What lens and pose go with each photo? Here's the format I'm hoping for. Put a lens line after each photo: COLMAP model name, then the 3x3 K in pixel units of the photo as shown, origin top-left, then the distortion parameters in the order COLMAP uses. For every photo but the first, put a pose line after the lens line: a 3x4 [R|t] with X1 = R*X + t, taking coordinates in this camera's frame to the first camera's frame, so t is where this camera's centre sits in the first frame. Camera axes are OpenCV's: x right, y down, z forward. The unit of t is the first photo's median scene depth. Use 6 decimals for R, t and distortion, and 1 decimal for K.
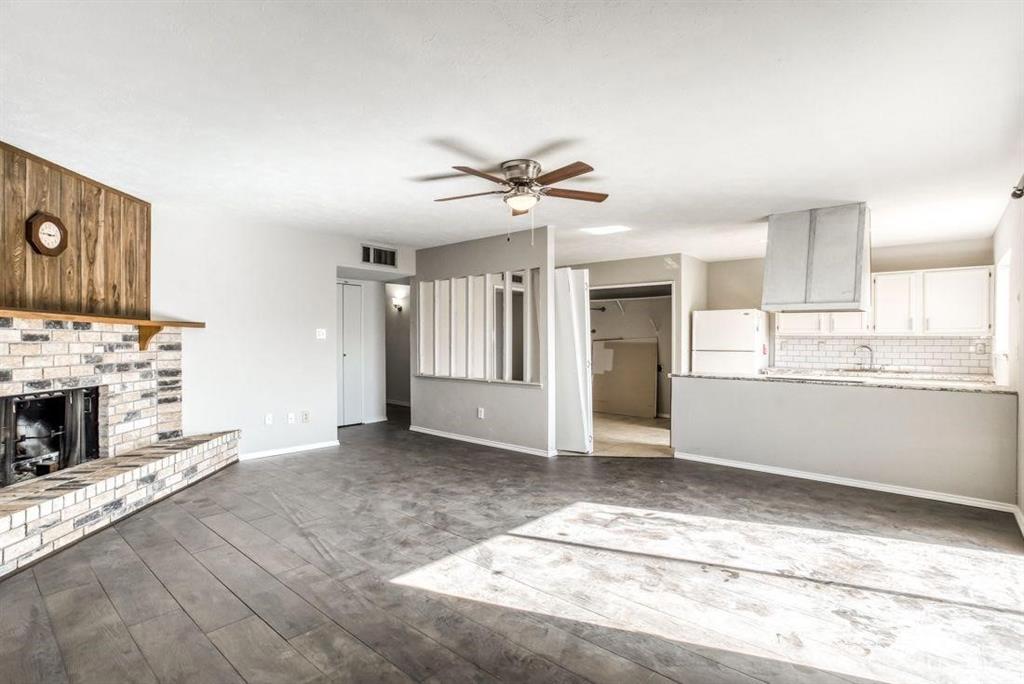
lens RADIAL K [[498.7, 0, 505.6], [0, 498.7, 344.3], [0, 0, 1]] dist [-0.014739, 0.005977]
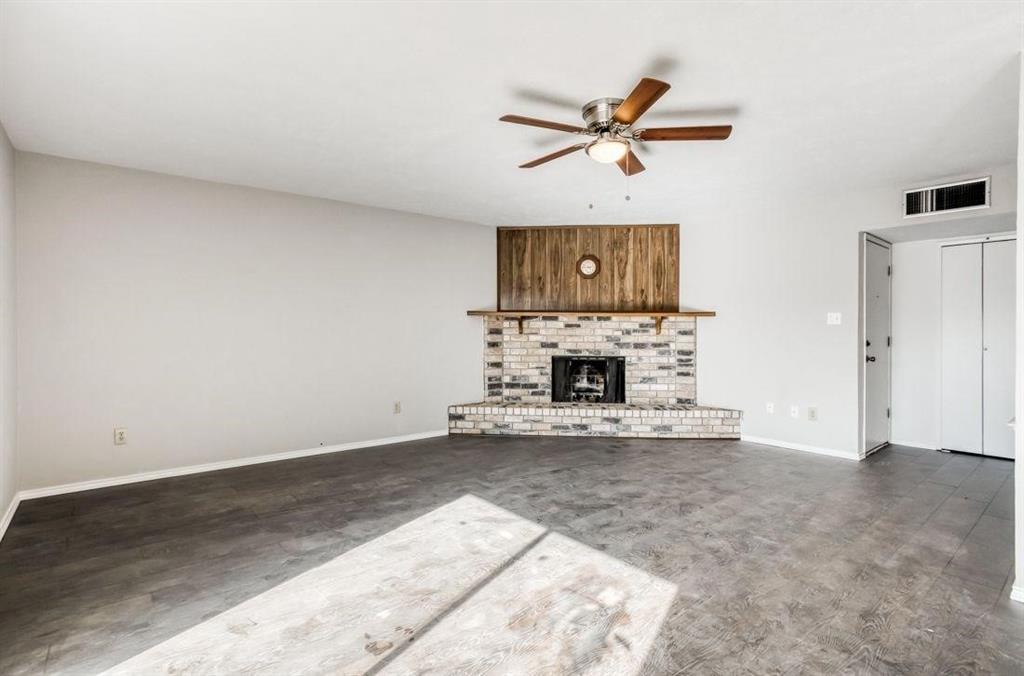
lens RADIAL K [[500.8, 0, 515.0], [0, 500.8, 332.8], [0, 0, 1]] dist [-0.037702, 0.009711]
pose [[-0.147594, 0.002351, -0.989045, 0.819803], [-0.008382, 0.999958, 0.003628, 0.007116], [0.989013, 0.008825, -0.147568, 0.944553]]
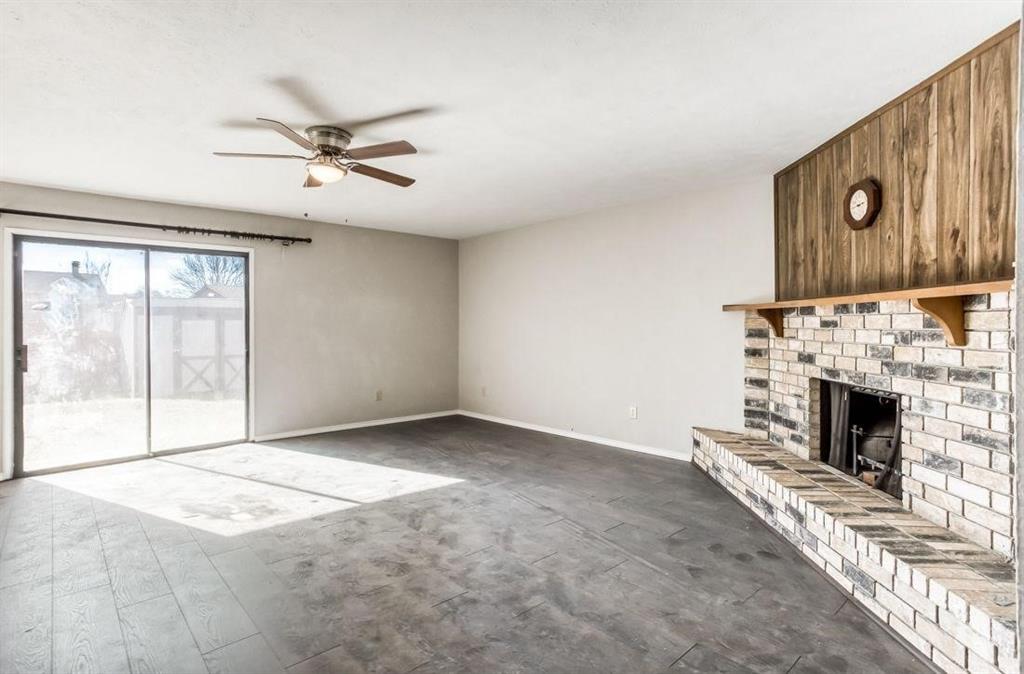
lens RADIAL K [[500.8, 0, 506.5], [0, 500.8, 331.4], [0, 0, 1]] dist [-0.037702, 0.009711]
pose [[-0.994410, -0.002550, 0.105554, -0.374428], [-0.001034, 0.999896, 0.014418, -0.010928], [-0.105579, 0.014229, -0.994309, 1.803054]]
